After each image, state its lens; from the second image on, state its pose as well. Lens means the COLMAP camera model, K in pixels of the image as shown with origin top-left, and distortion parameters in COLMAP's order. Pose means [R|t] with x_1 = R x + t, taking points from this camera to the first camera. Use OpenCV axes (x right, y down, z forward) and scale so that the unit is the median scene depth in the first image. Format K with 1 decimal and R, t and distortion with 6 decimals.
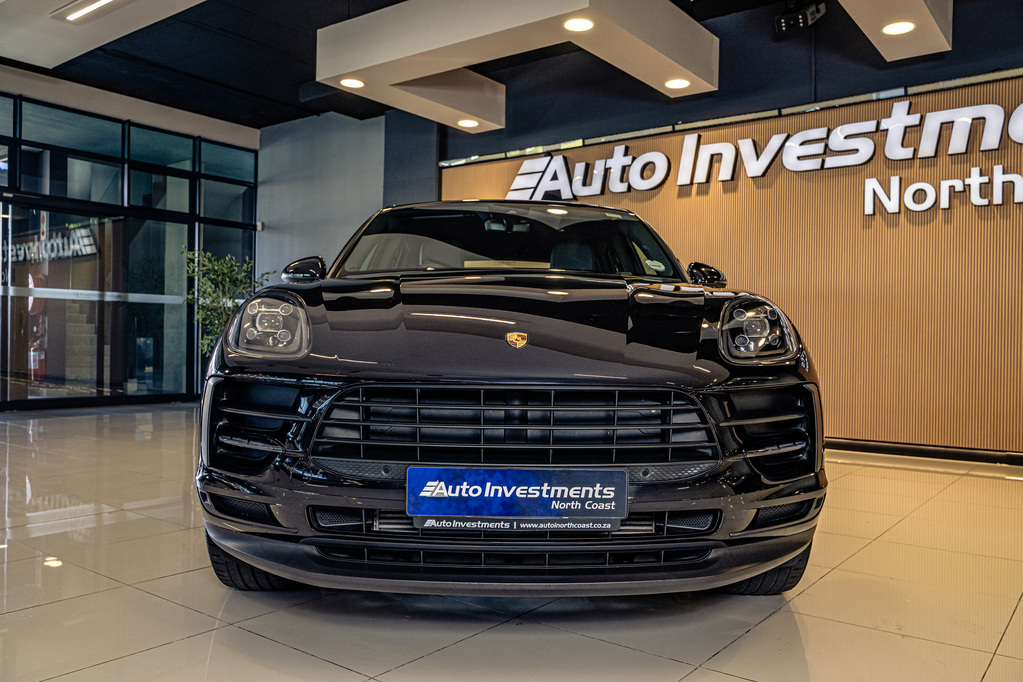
lens RADIAL K [[824.2, 0, 503.7], [0, 824.2, 343.8], [0, 0, 1]] dist [0.008163, -0.010144]
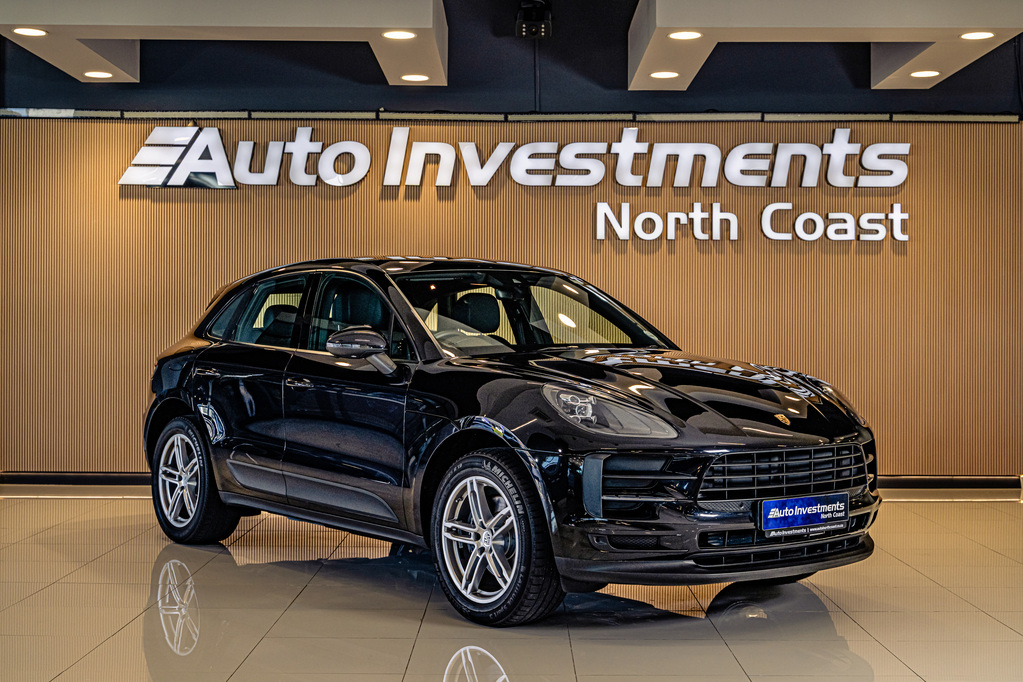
lens RADIAL K [[1524.1, 0, 520.5], [0, 1524.1, 328.6], [0, 0, 1]] dist [0.000411, 0.000000]
pose [[0.785576, -0.013202, 0.618624, -0.736968], [0.009262, 0.999911, 0.009578, -0.071364], [-0.618695, -0.001795, 0.785629, -0.340649]]
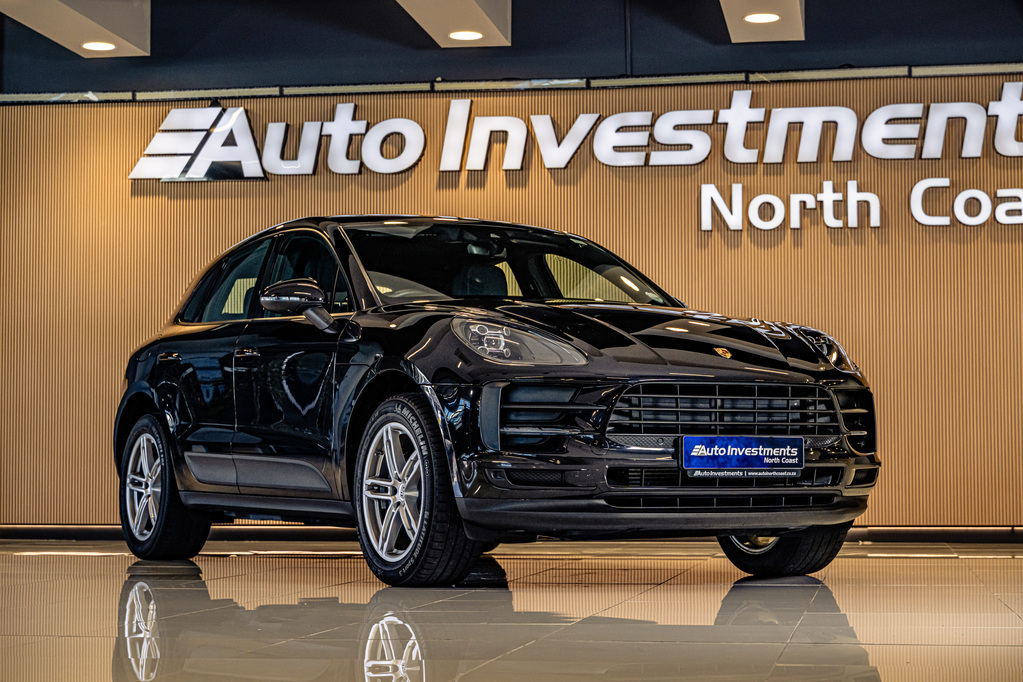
lens RADIAL K [[2240.5, 0, 513.8], [0, 2240.5, 341.1], [0, 0, 1]] dist [-0.011368, 0.000000]
pose [[0.878663, 0.013285, 0.477257, -0.715611], [0.016012, 0.998231, -0.057265, 0.063369], [-0.477173, 0.057958, 0.876896, -0.744150]]
